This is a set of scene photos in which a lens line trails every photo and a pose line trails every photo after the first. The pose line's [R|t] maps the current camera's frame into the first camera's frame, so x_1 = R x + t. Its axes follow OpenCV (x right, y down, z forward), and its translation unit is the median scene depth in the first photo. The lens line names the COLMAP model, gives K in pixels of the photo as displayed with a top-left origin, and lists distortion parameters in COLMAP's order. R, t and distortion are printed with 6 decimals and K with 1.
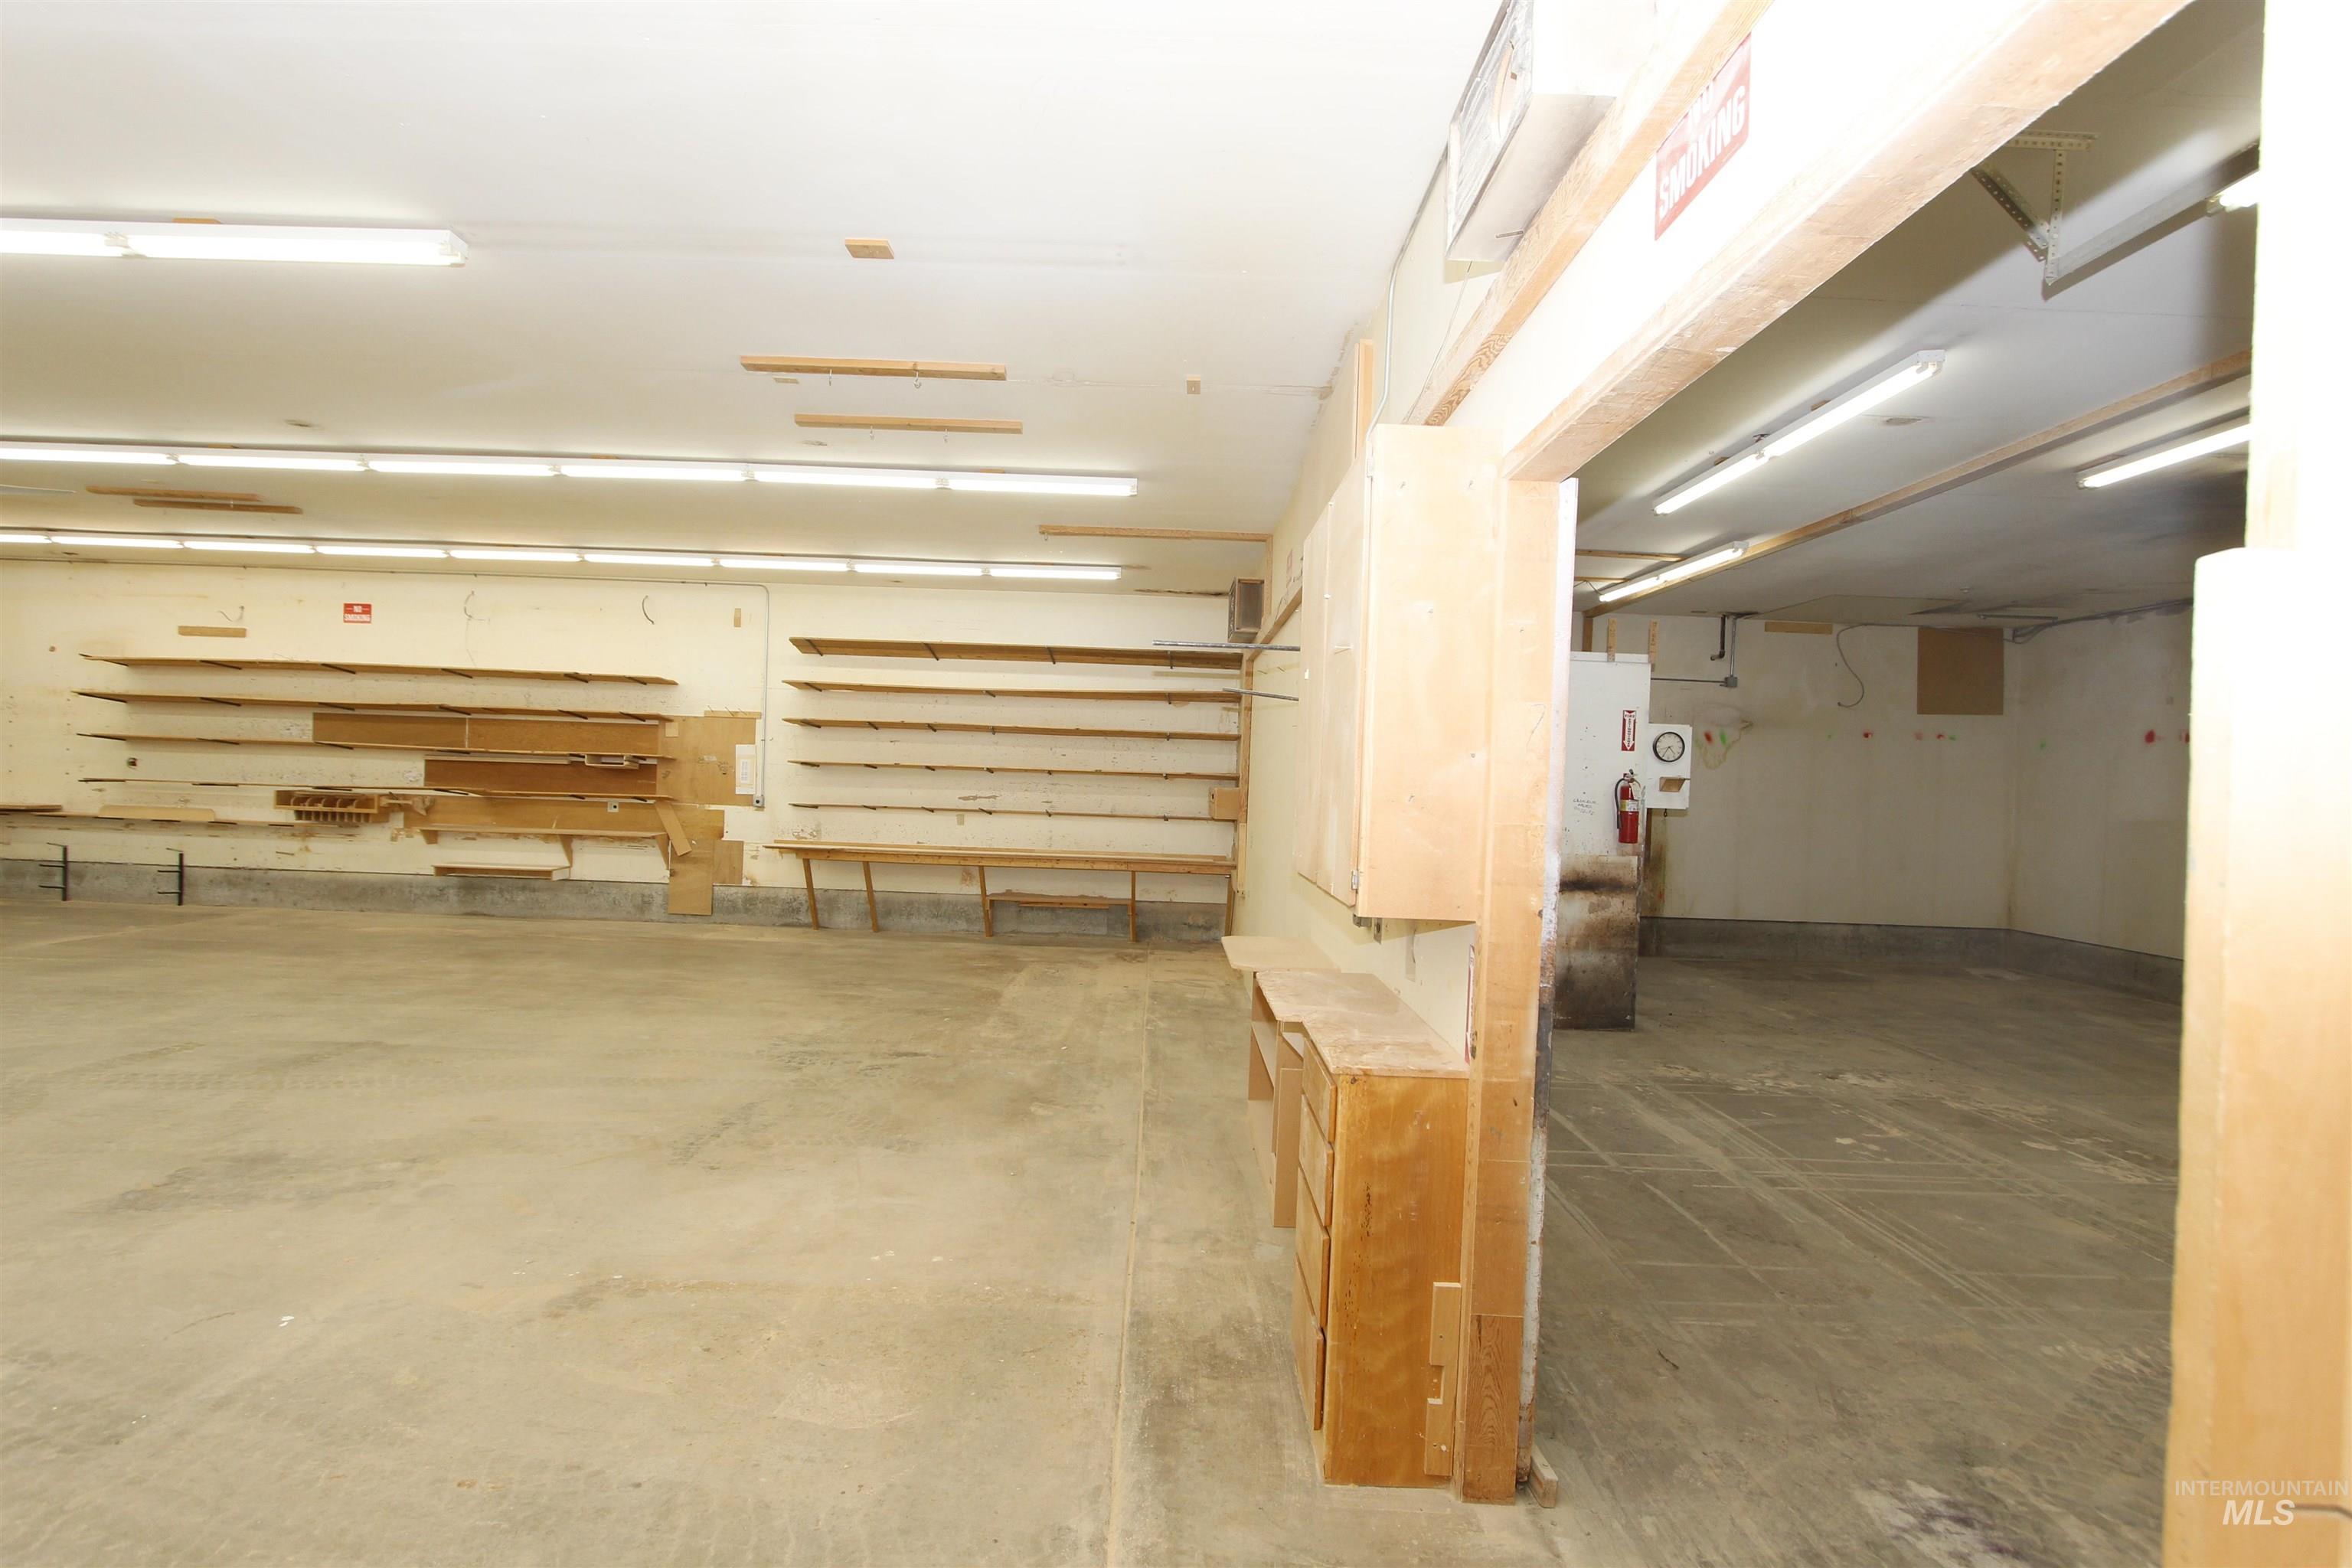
lens RADIAL K [[1085.8, 0, 1167.9], [0, 1085.8, 784.4], [0, 0, 1]] dist [-0.017766, 0.003644]
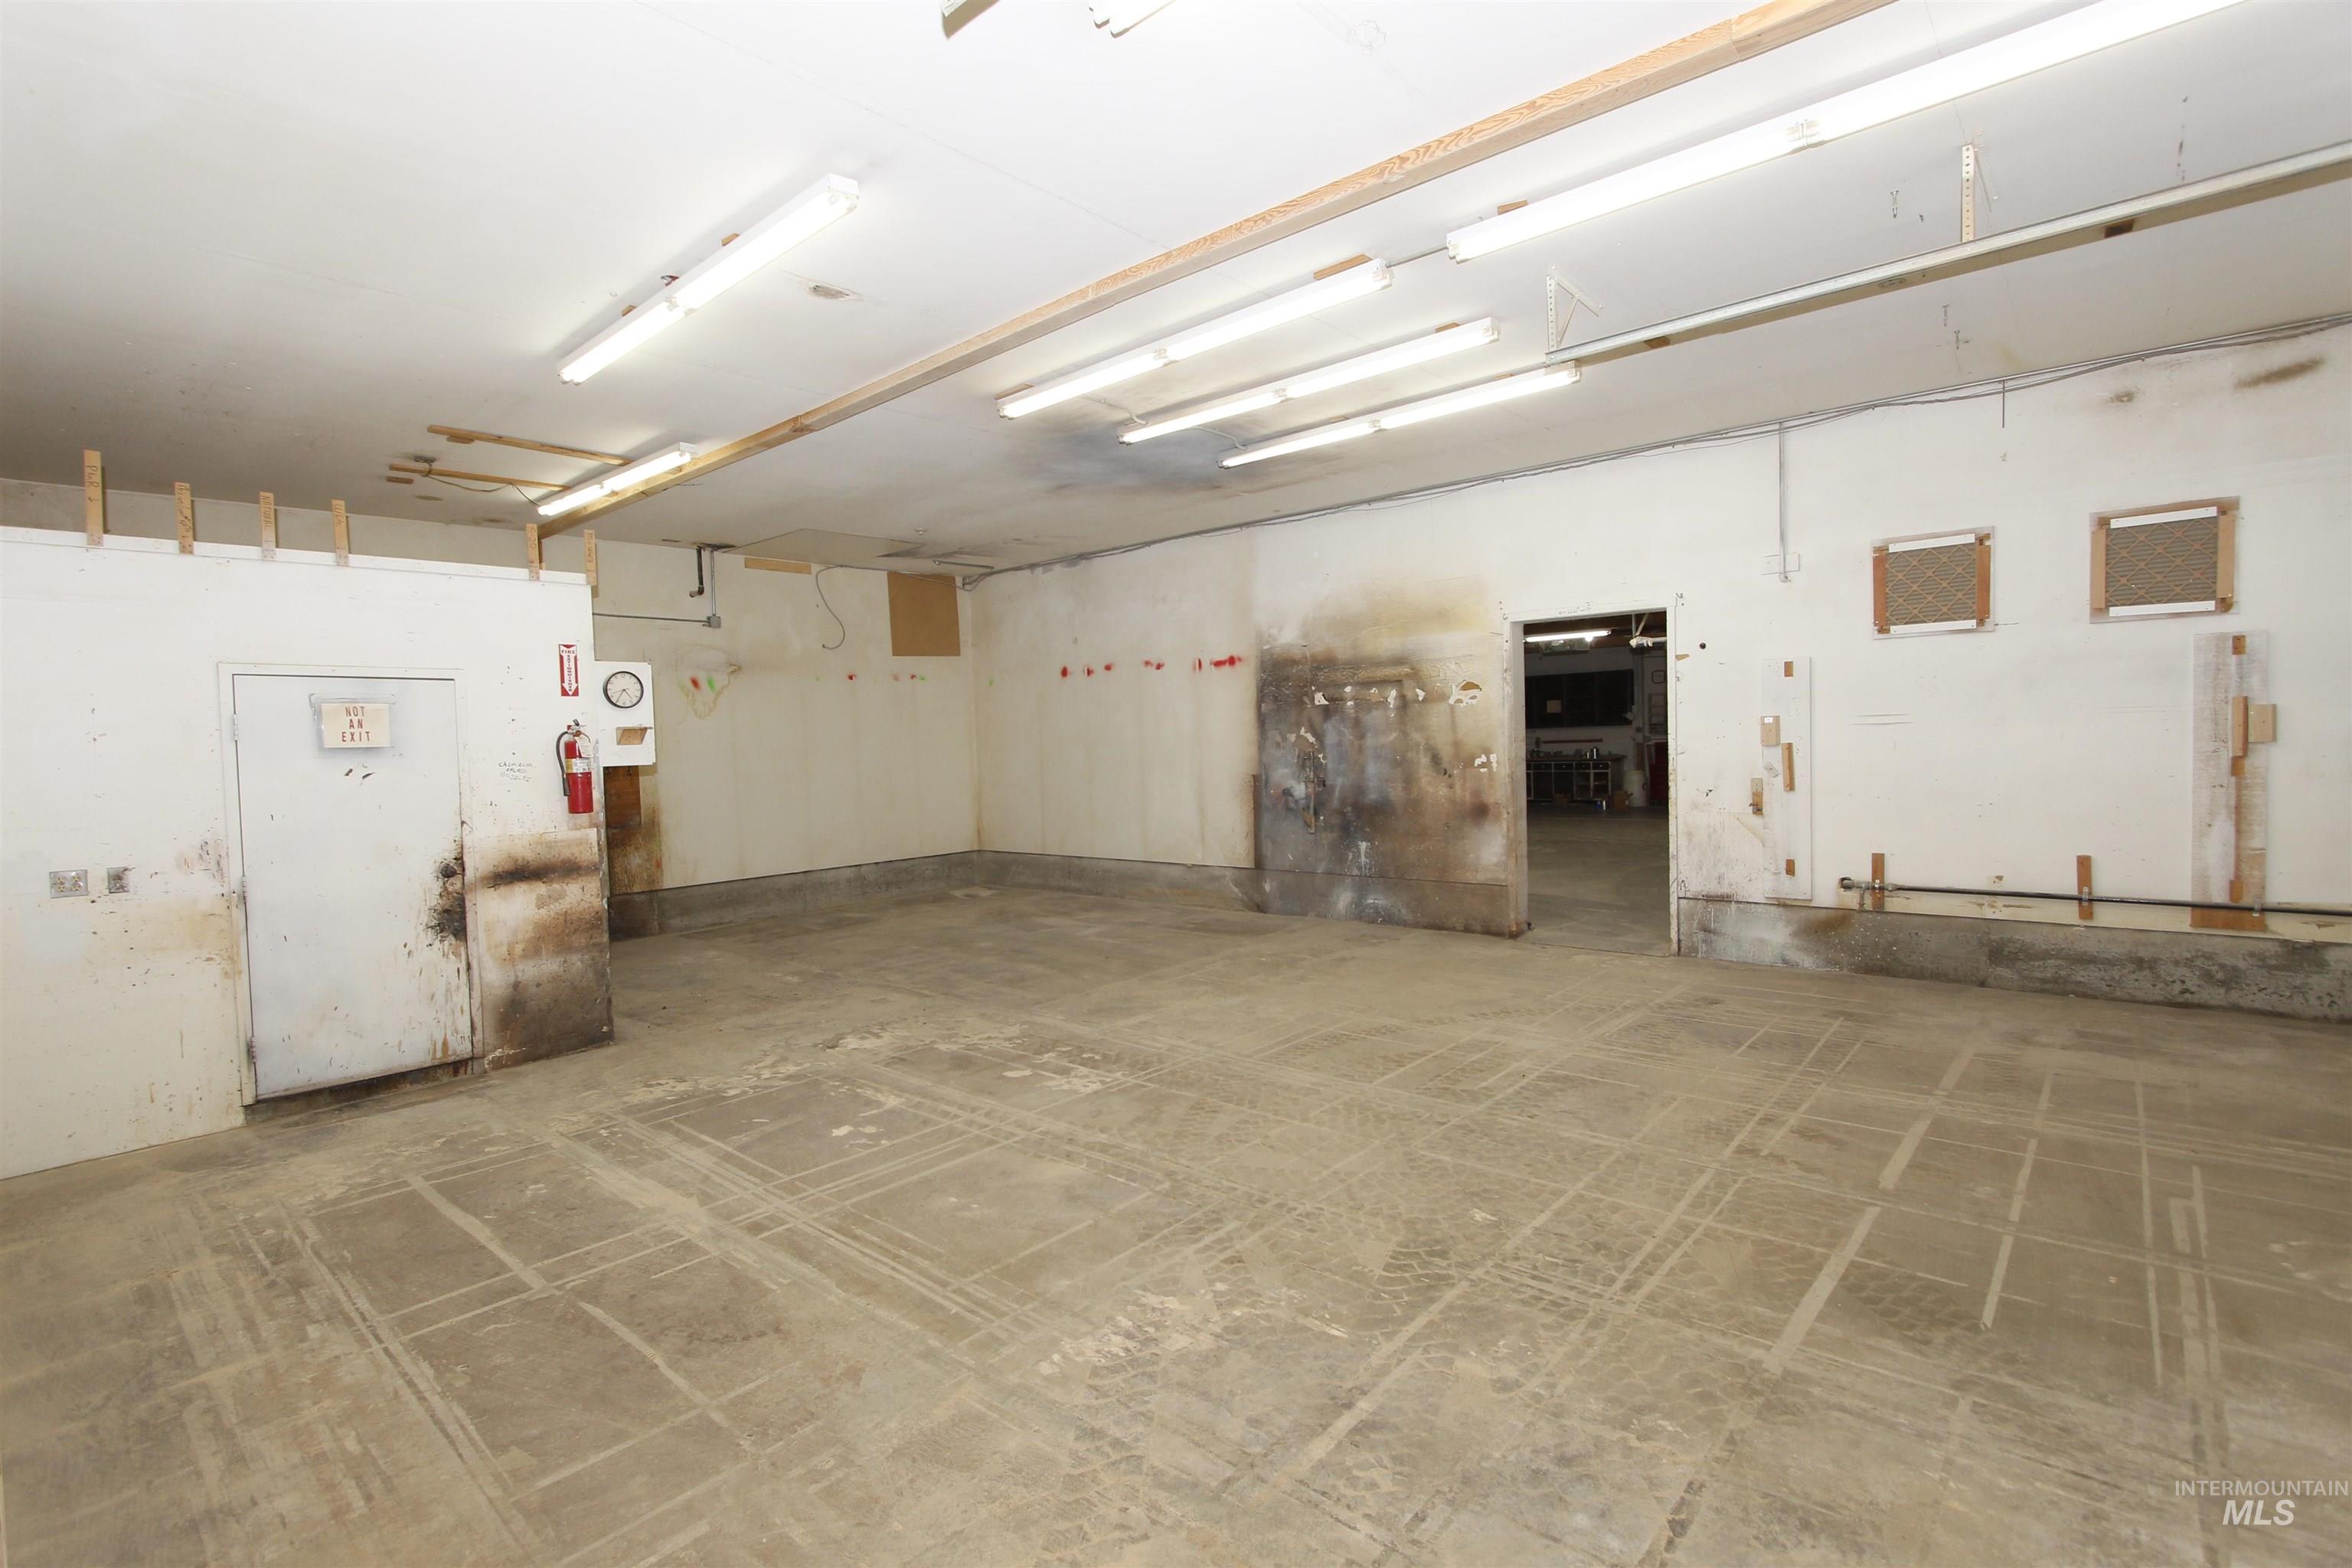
lens RADIAL K [[1085.8, 0, 1164.8], [0, 1085.8, 791.4], [0, 0, 1]] dist [-0.017766, 0.003644]
pose [[0.668212, -0.095897, 0.737765, 0.154478], [0.063458, 0.995391, 0.071908, 0.010675], [-0.741260, -0.001232, 0.671217, 0.185141]]
